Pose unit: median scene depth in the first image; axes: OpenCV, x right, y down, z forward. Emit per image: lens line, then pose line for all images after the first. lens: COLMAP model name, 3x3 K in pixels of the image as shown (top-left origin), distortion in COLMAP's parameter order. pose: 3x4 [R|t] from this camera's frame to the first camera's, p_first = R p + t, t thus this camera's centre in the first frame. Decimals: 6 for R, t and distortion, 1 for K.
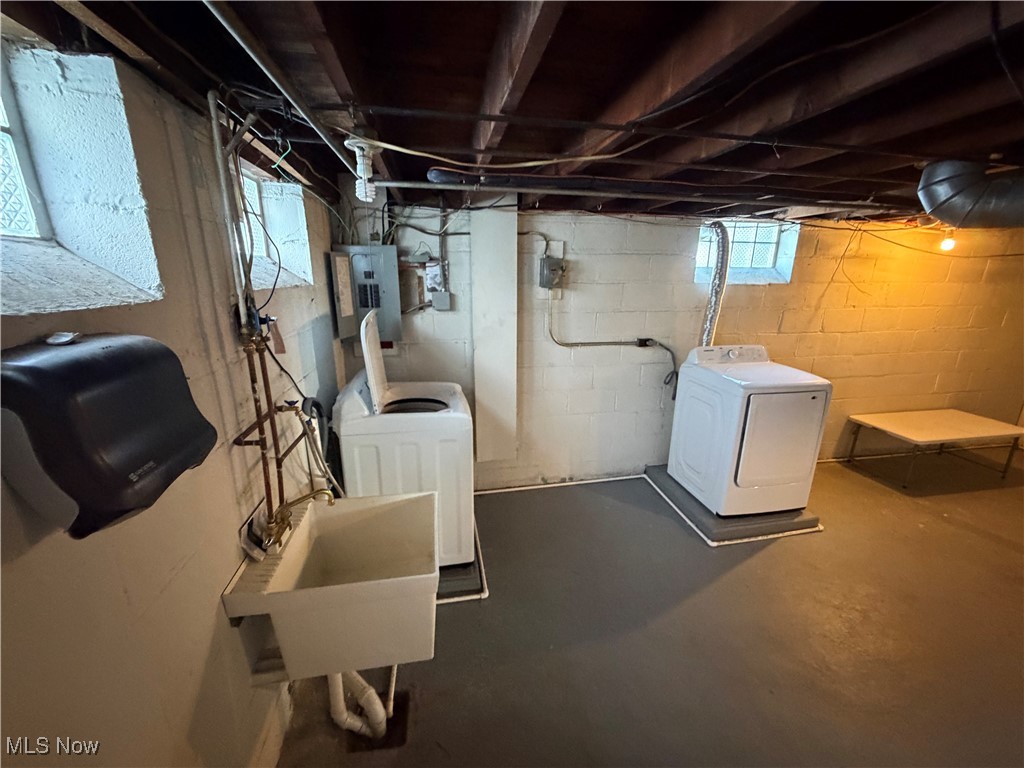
lens RADIAL K [[410.4, 0, 516.3], [0, 410.4, 383.8], [0, 0, 1]] dist [0.001367, -0.000260]
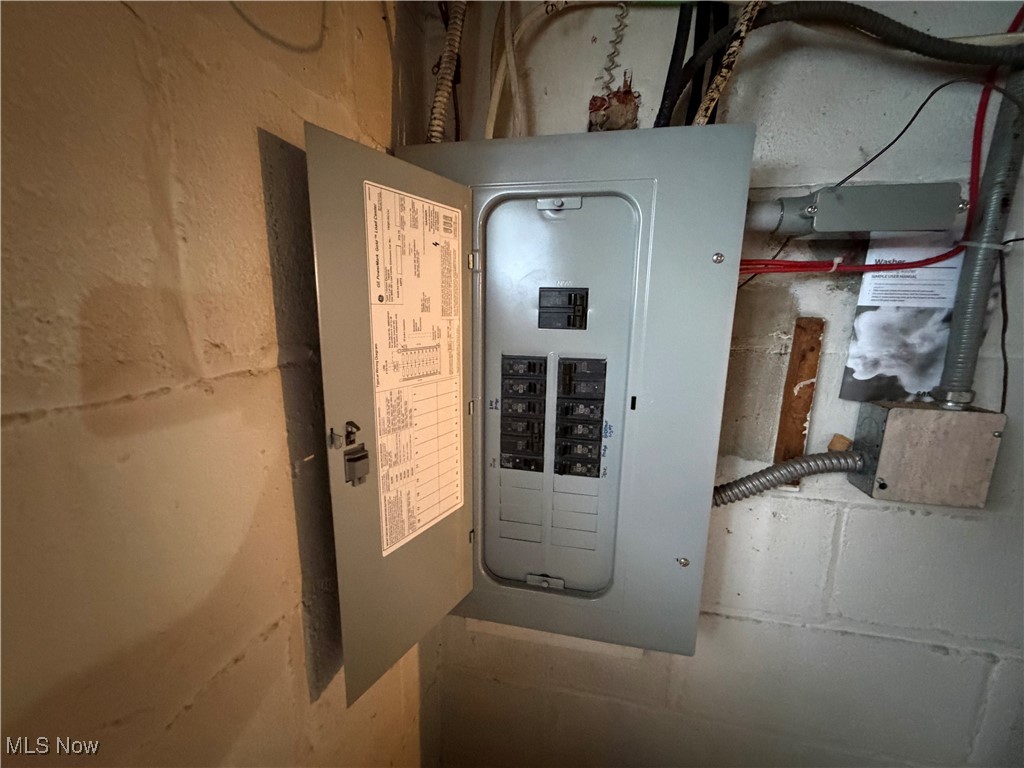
lens RADIAL K [[410.4, 0, 510.4], [0, 410.4, 387.0], [0, 0, 1]] dist [0.001367, -0.000260]
pose [[0.924259, 0.079986, -0.373293, -0.301242], [-0.110777, 0.991926, -0.061738, -0.210723], [0.365341, 0.098414, 0.925657, 0.804173]]
